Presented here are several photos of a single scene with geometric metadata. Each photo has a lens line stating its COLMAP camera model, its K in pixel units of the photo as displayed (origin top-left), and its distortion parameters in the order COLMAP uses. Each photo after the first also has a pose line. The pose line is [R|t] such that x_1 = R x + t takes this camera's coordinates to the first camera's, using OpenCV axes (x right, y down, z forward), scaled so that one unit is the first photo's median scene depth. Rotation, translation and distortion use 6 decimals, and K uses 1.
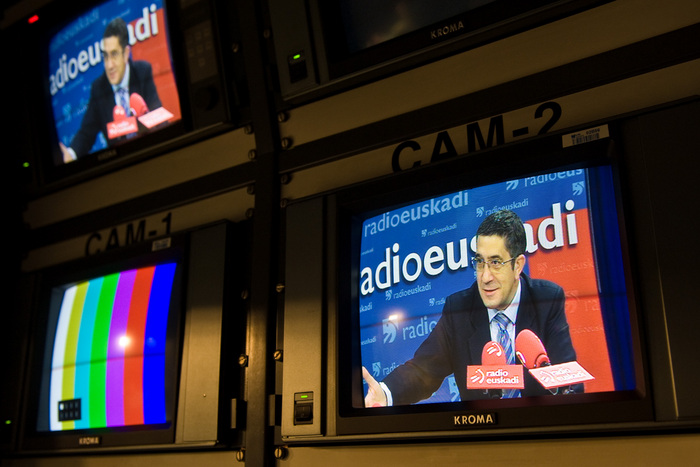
lens RADIAL K [[781.8, 0, 350.0], [0, 781.8, 233.5], [0, 0, 1]] dist [-0.016875, 0.002991]
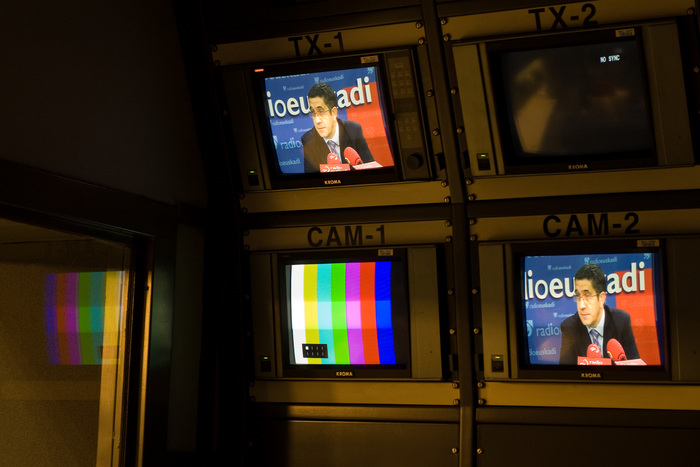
lens RADIAL K [[1723.2, 0, 350.0], [0, 1723.2, 233.5], [0, 0, 1]] dist [0.075637, 0.203201]
pose [[0.997235, -0.040712, 0.062175, -0.605334], [0.019867, 0.952196, 0.304841, -1.234688], [-0.071613, -0.302763, 0.950372, -2.583479]]
